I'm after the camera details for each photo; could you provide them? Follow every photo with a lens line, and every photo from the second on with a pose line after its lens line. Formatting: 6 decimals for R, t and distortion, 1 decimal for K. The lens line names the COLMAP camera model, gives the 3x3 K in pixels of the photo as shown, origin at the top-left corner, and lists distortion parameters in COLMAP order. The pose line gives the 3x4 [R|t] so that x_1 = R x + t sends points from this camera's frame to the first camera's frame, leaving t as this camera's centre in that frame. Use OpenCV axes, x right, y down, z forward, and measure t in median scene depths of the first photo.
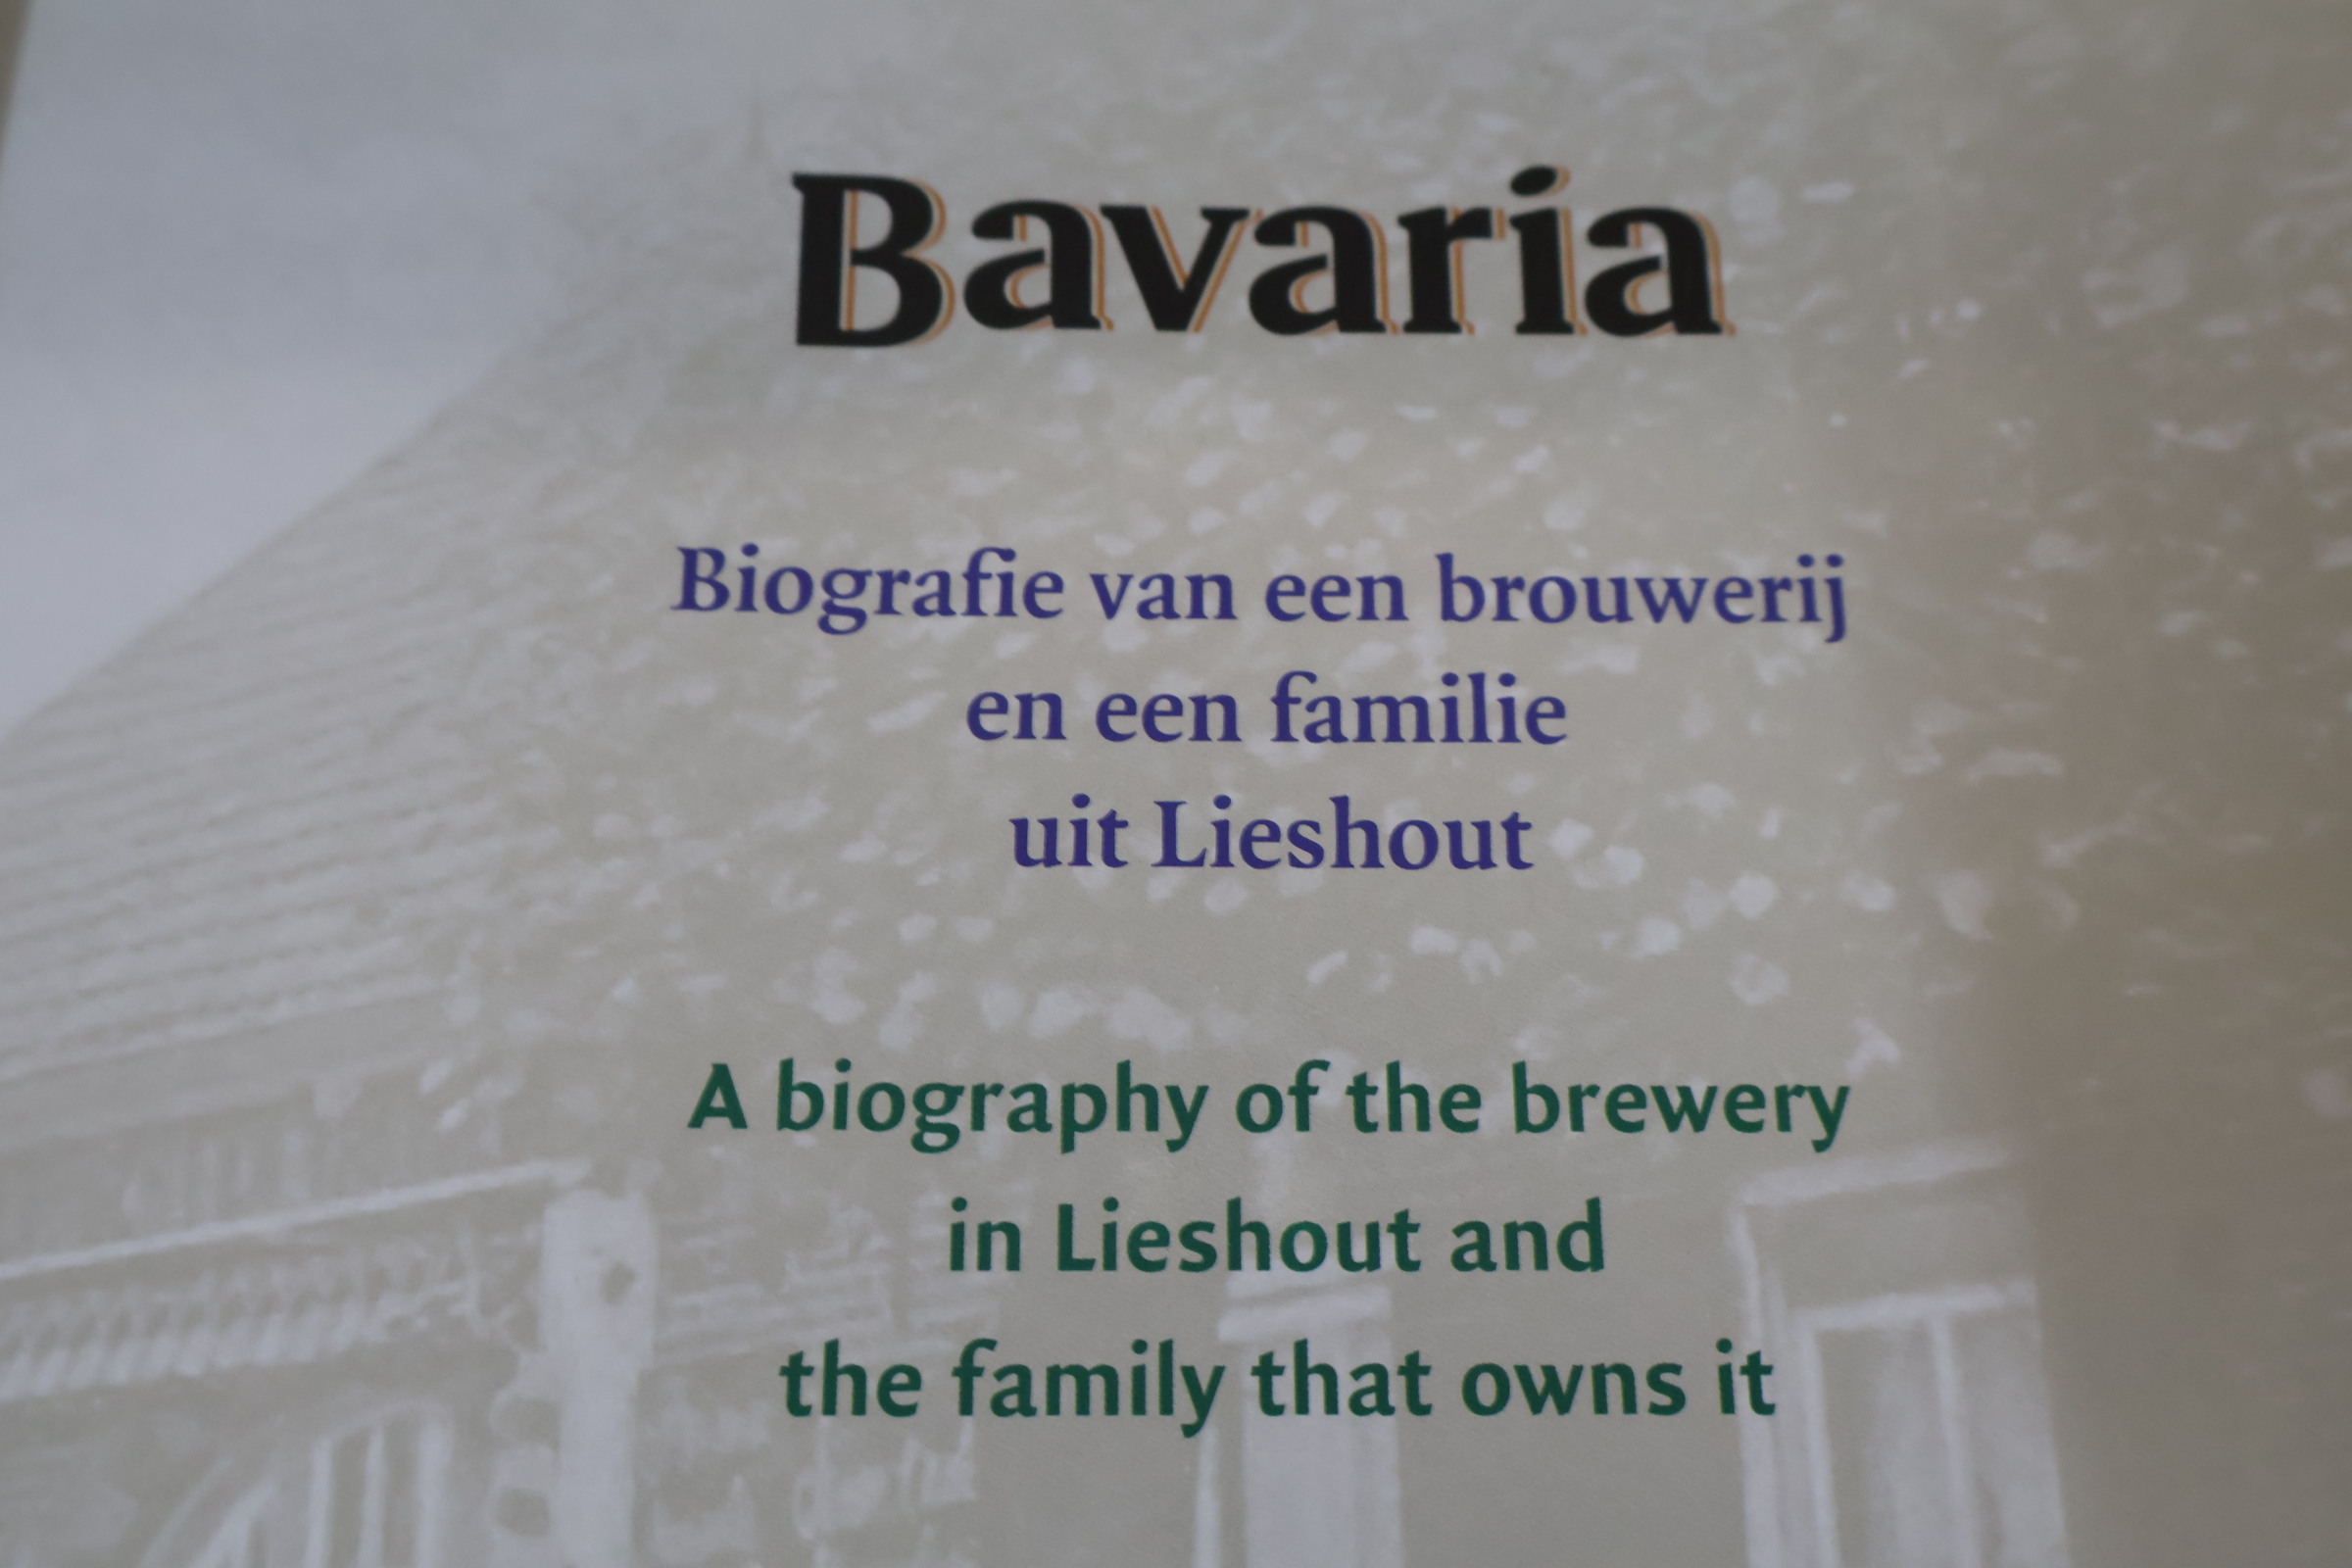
lens RADIAL K [[2782.2, 0, 1186.4], [0, 2782.2, 791.2], [0, 0, 1]] dist [0.021233, 0.002671]
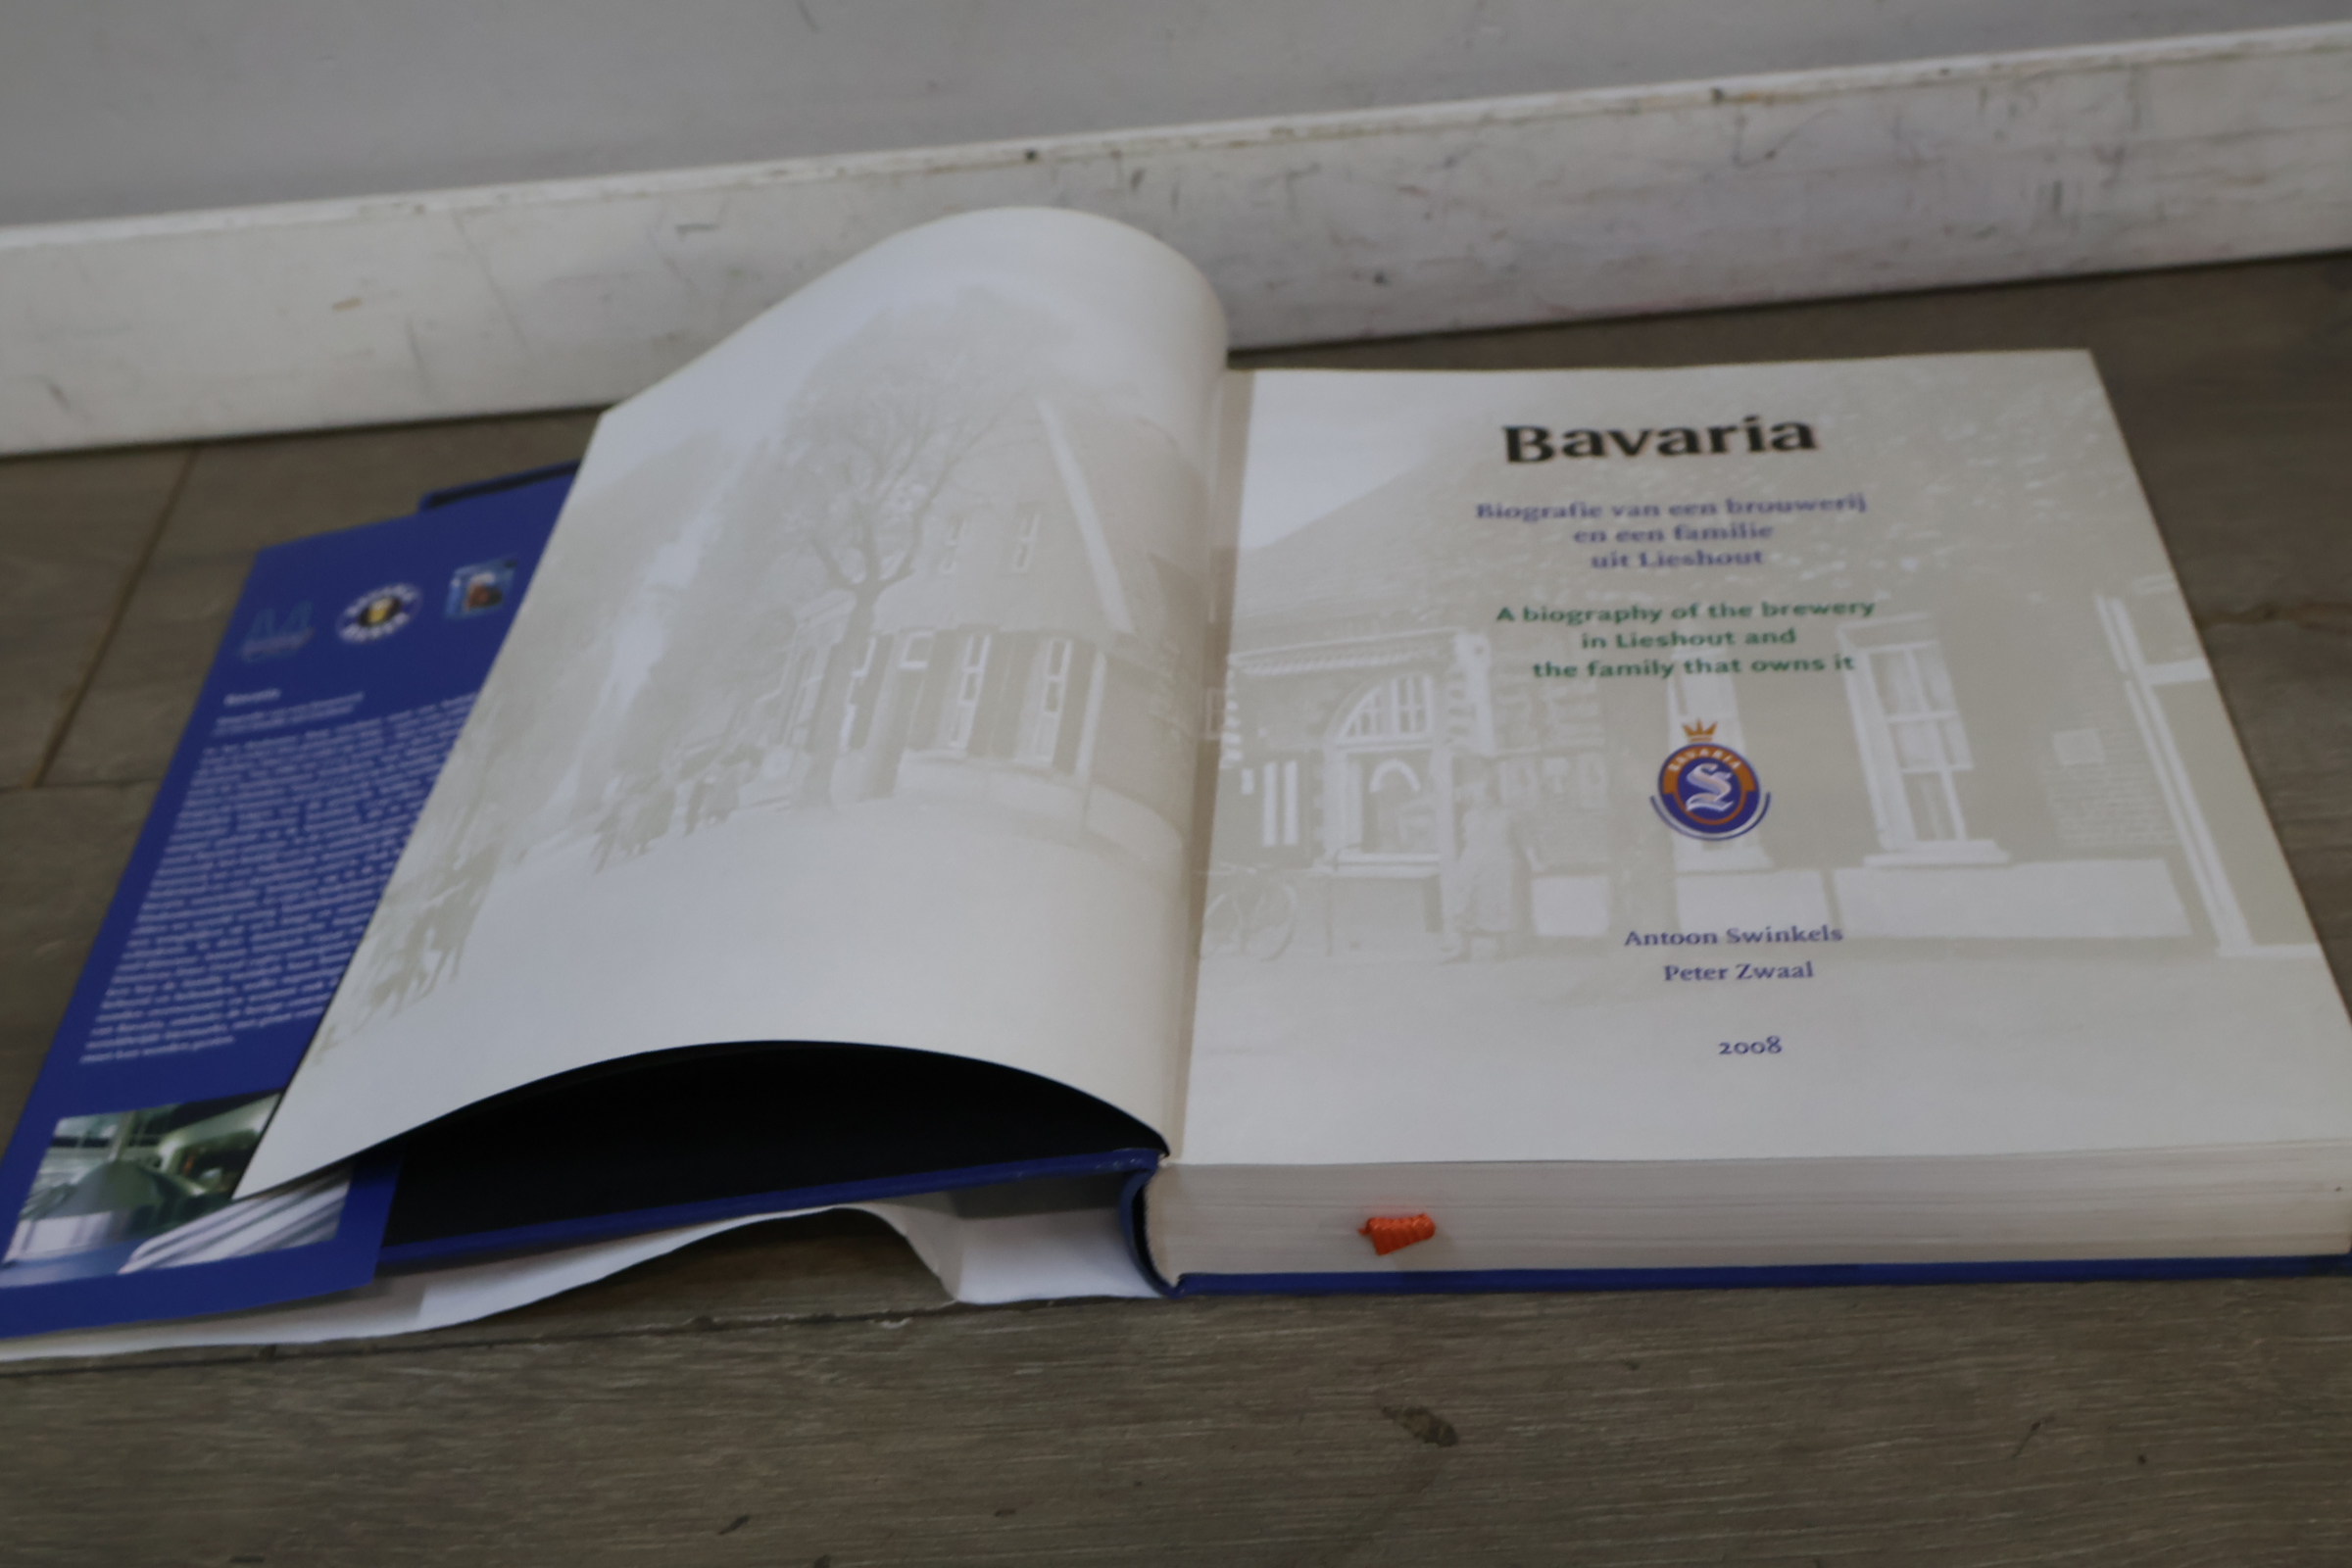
lens RADIAL K [[2782.2, 0, 1186.4], [0, 2782.2, 791.2], [0, 0, 1]] dist [0.021233, 0.002671]
pose [[0.992764, -0.045473, -0.111139, -0.182361], [-0.015141, 0.870736, -0.491518, 1.810930], [0.119124, 0.489644, 0.863746, -1.641893]]
